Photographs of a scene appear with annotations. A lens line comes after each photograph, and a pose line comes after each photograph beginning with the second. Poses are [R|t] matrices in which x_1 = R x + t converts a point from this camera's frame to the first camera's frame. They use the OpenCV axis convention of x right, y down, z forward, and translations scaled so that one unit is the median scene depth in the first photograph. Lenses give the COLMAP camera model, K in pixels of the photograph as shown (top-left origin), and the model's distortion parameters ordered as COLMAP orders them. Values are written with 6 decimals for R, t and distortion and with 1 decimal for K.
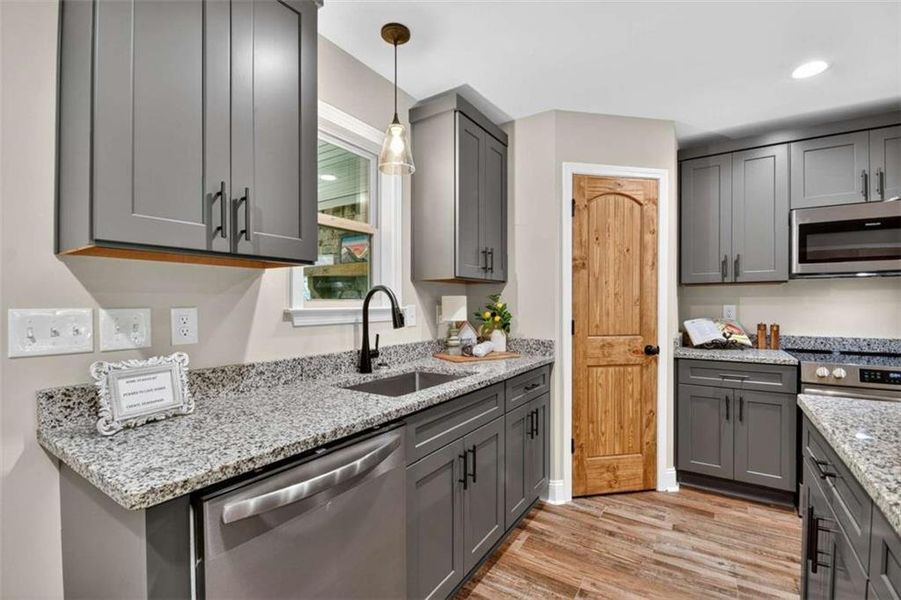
lens RADIAL K [[398.3, 0, 452.1], [0, 398.3, 304.2], [0, 0, 1]] dist [-0.004613, -0.002752]
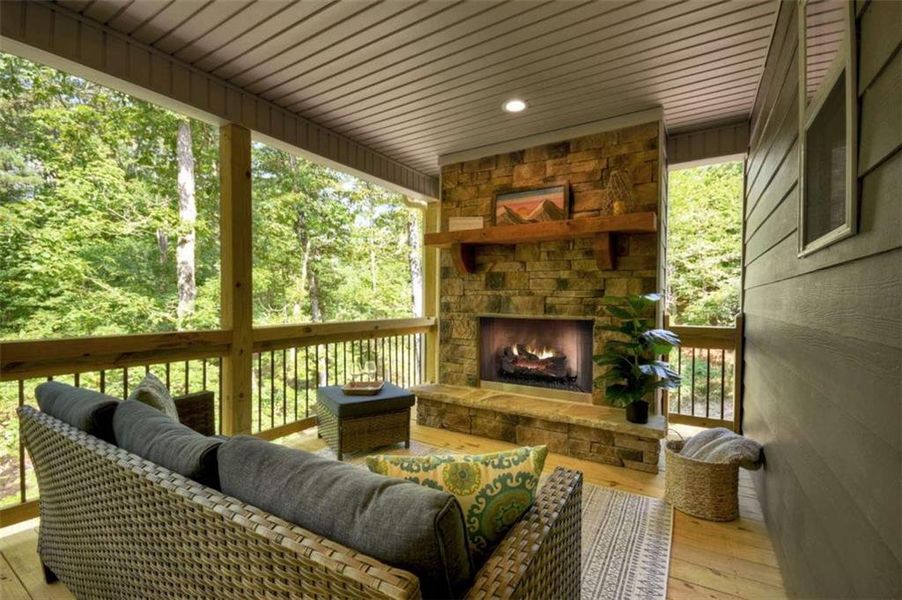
lens RADIAL K [[398.8, 0, 451.5], [0, 398.8, 300.3], [0, 0, 1]] dist [-0.004613, -0.002752]
pose [[0.999337, 0.008540, 0.035392, -0.685575], [-0.008423, 0.999959, -0.003445, 0.079009], [-0.035420, 0.003145, 0.999368, 0.374727]]
